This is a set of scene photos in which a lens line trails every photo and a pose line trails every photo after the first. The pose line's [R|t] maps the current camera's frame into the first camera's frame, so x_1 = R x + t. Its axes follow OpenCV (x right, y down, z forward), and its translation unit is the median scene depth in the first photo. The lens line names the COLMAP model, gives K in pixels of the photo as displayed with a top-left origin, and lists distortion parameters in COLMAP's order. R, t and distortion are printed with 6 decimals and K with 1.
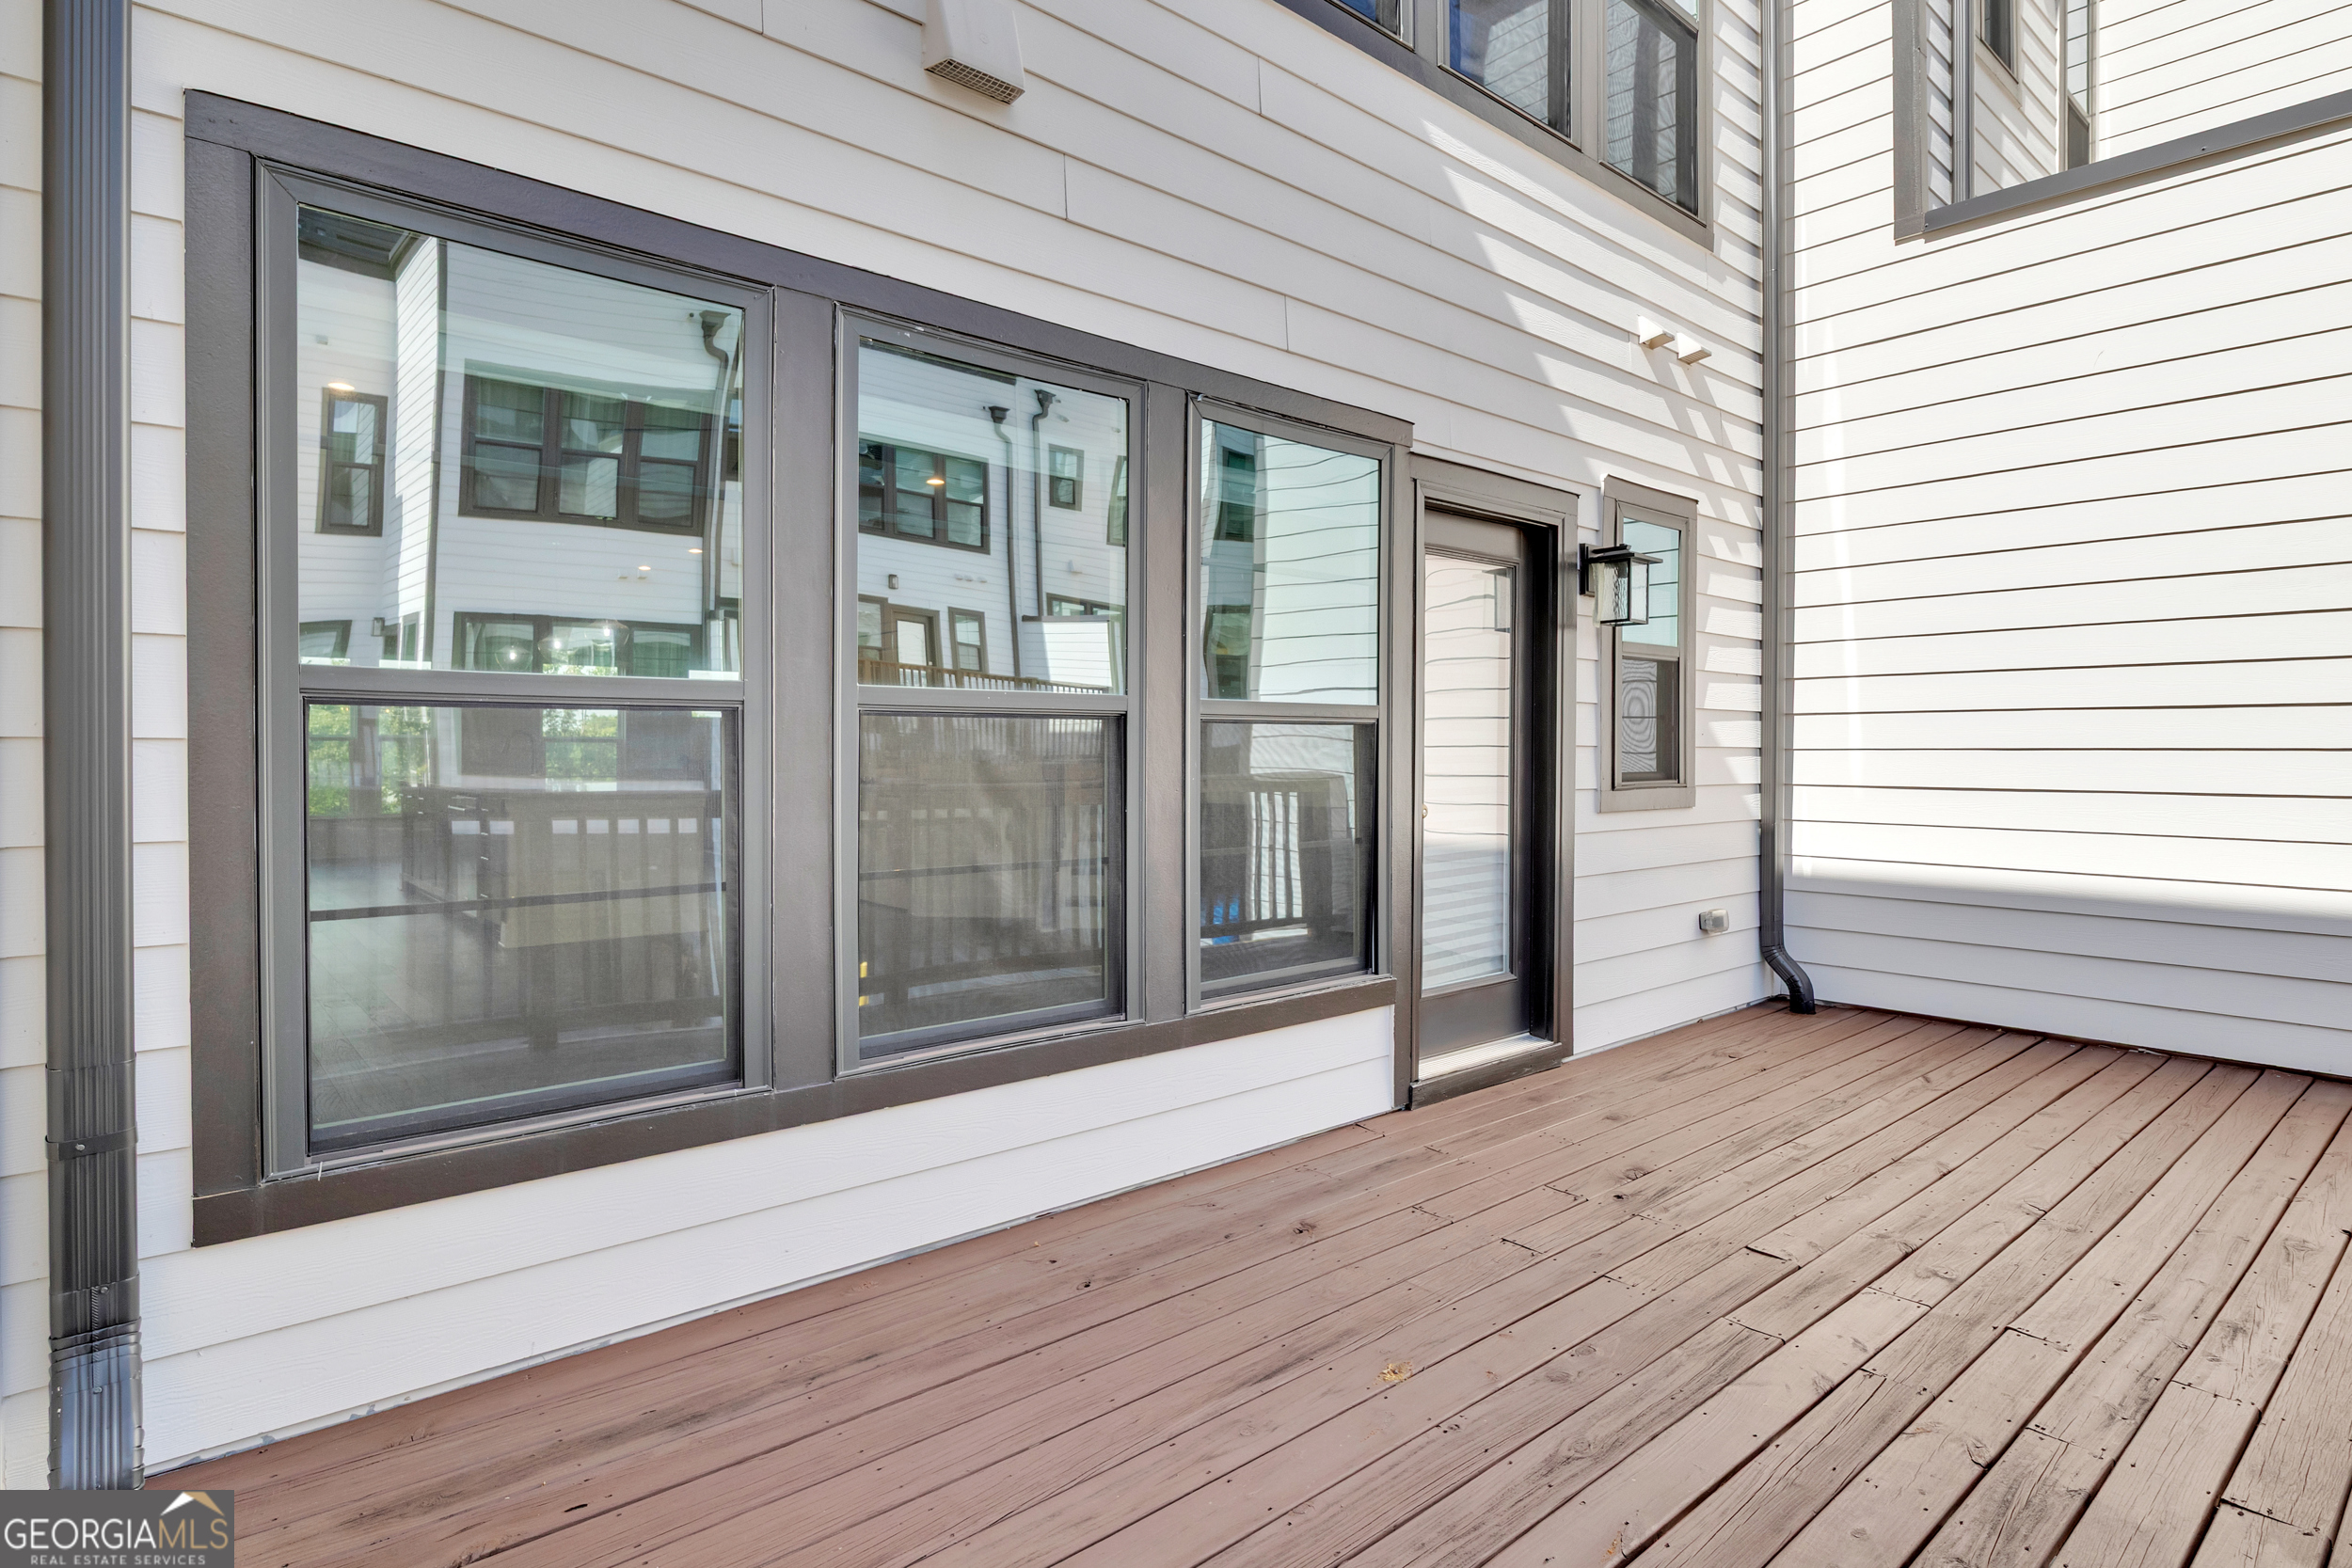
lens RADIAL K [[1204.7, 0, 1181.8], [0, 1204.7, 763.8], [0, 0, 1]] dist [-0.001708, -0.000250]
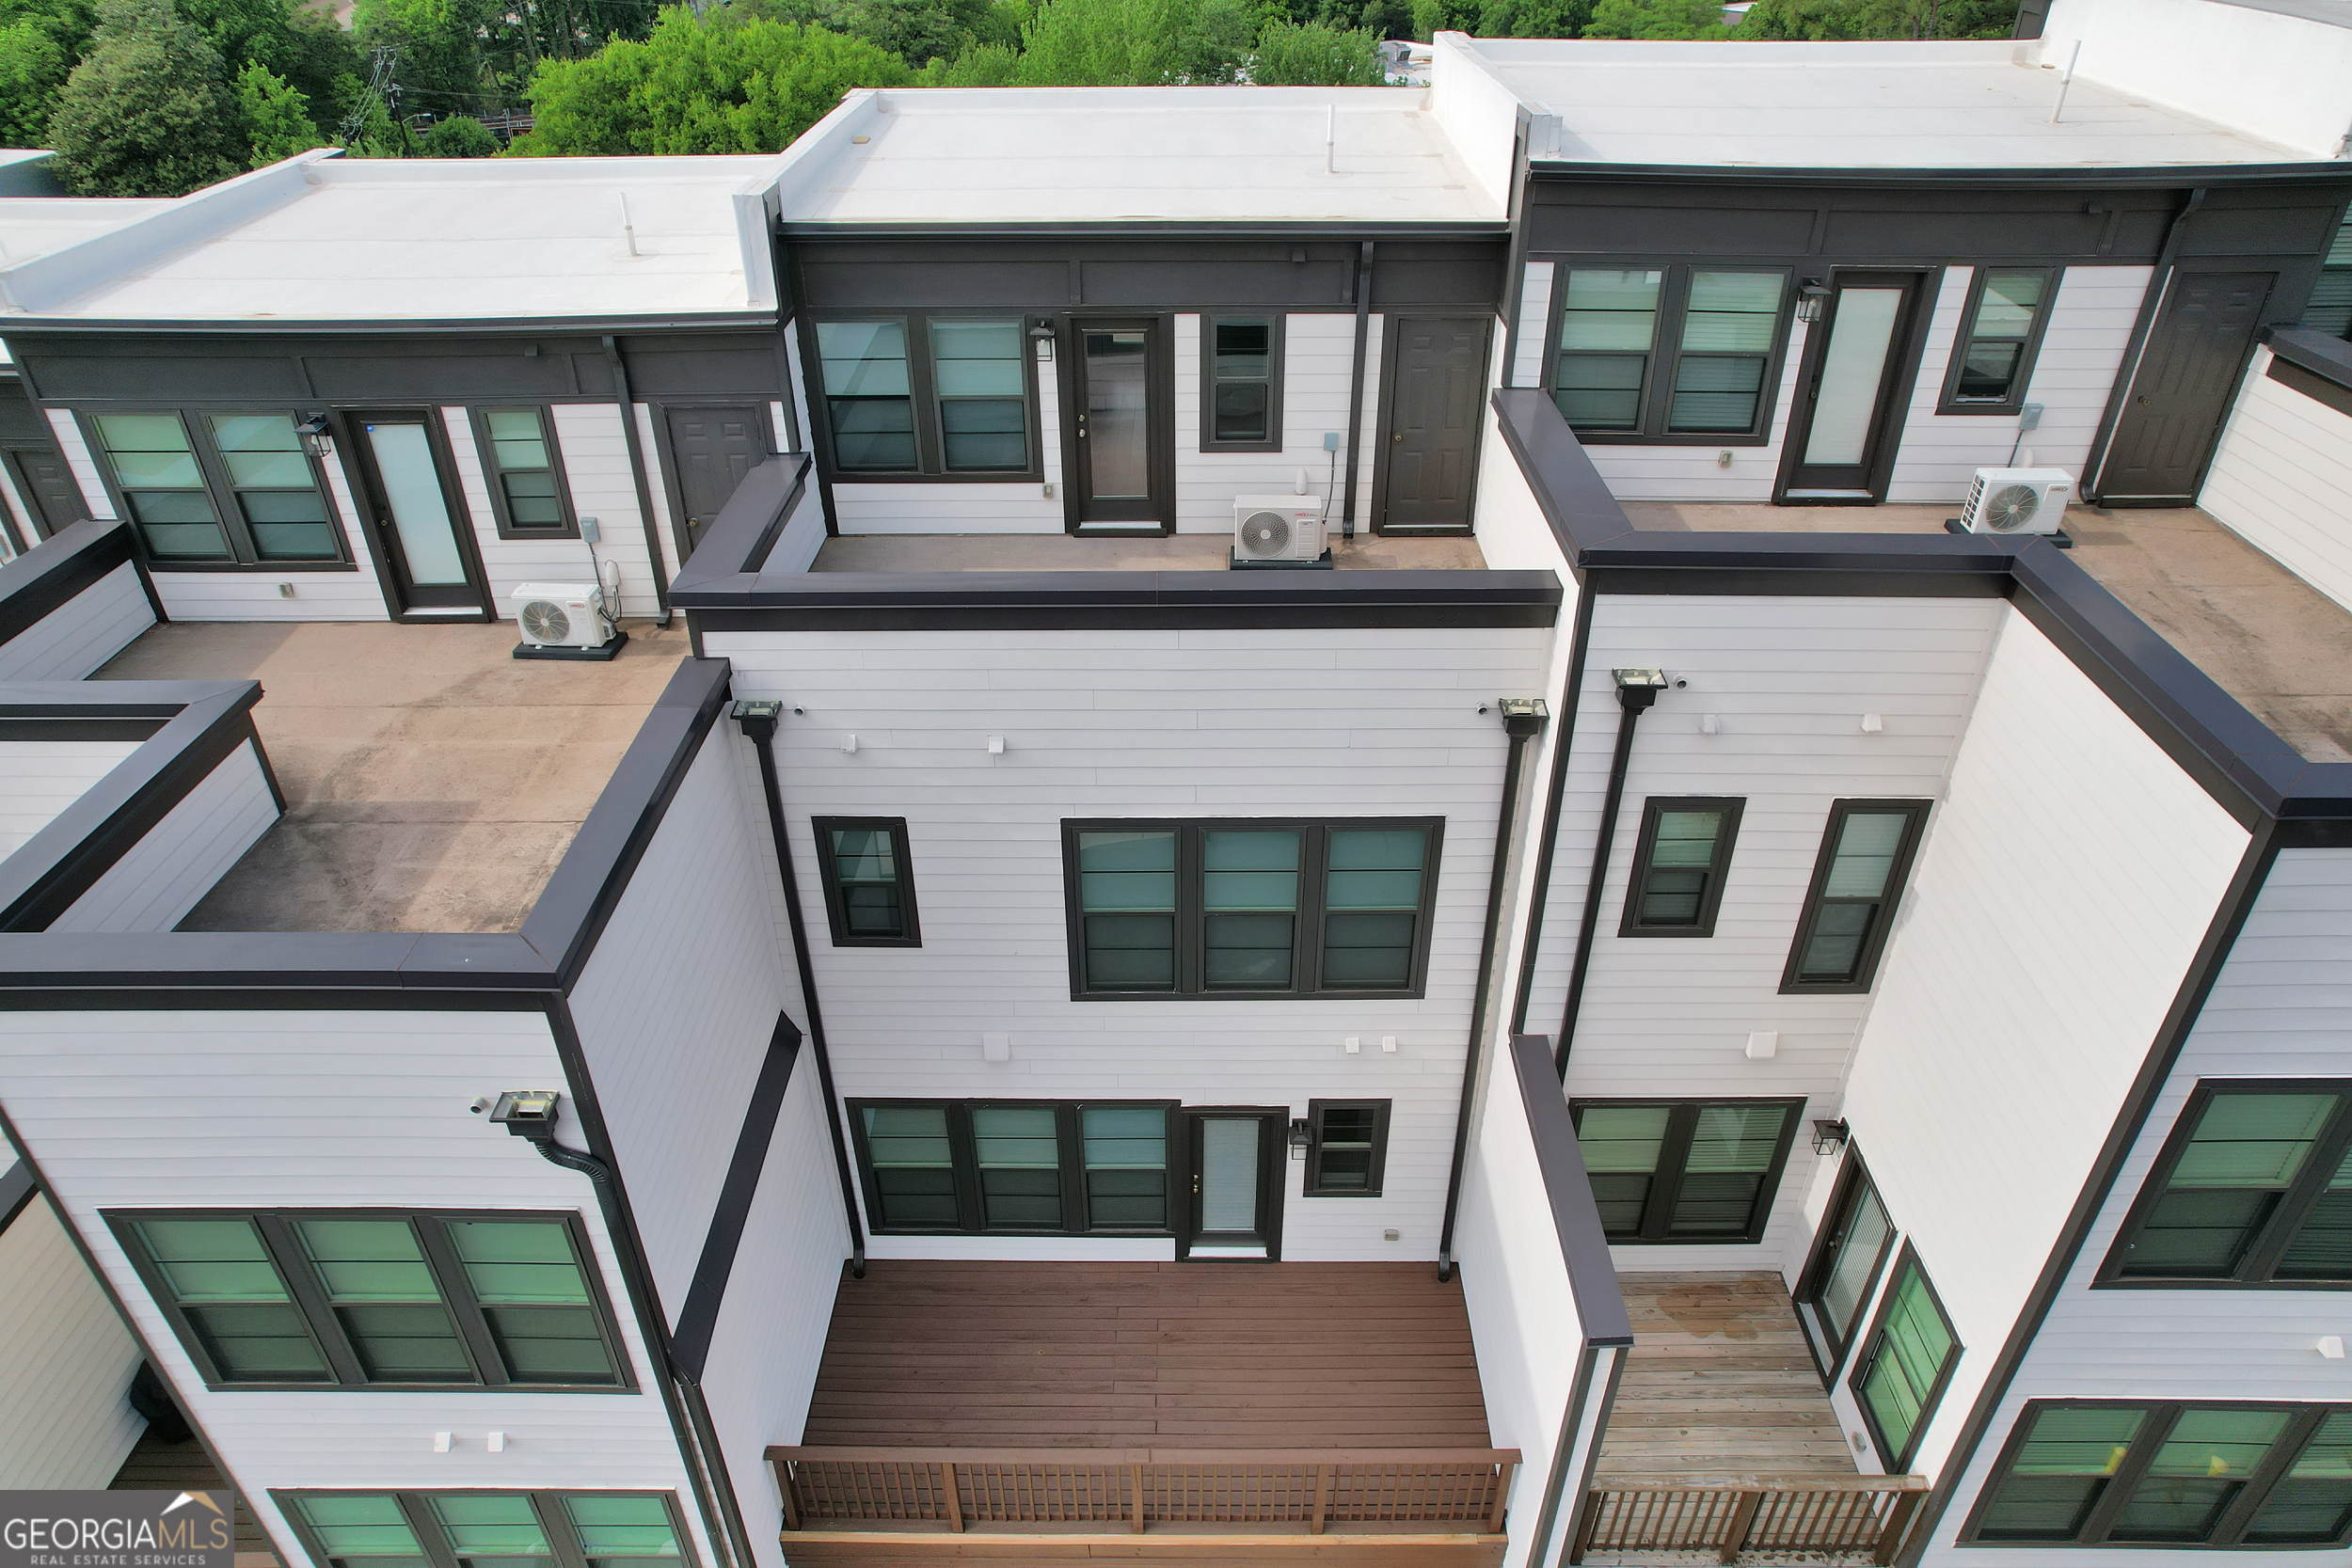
lens RADIAL K [[1498.2, 0, 1176.0], [0, 1498.2, 784.0], [0, 0, 1]] dist [-0.000699, -0.000122]
pose [[0.755537, 0.345950, -0.556312, 2.441811], [0.000369, 0.848968, 0.528444, -3.587500], [0.655106, -0.399464, 0.641299, -1.244481]]
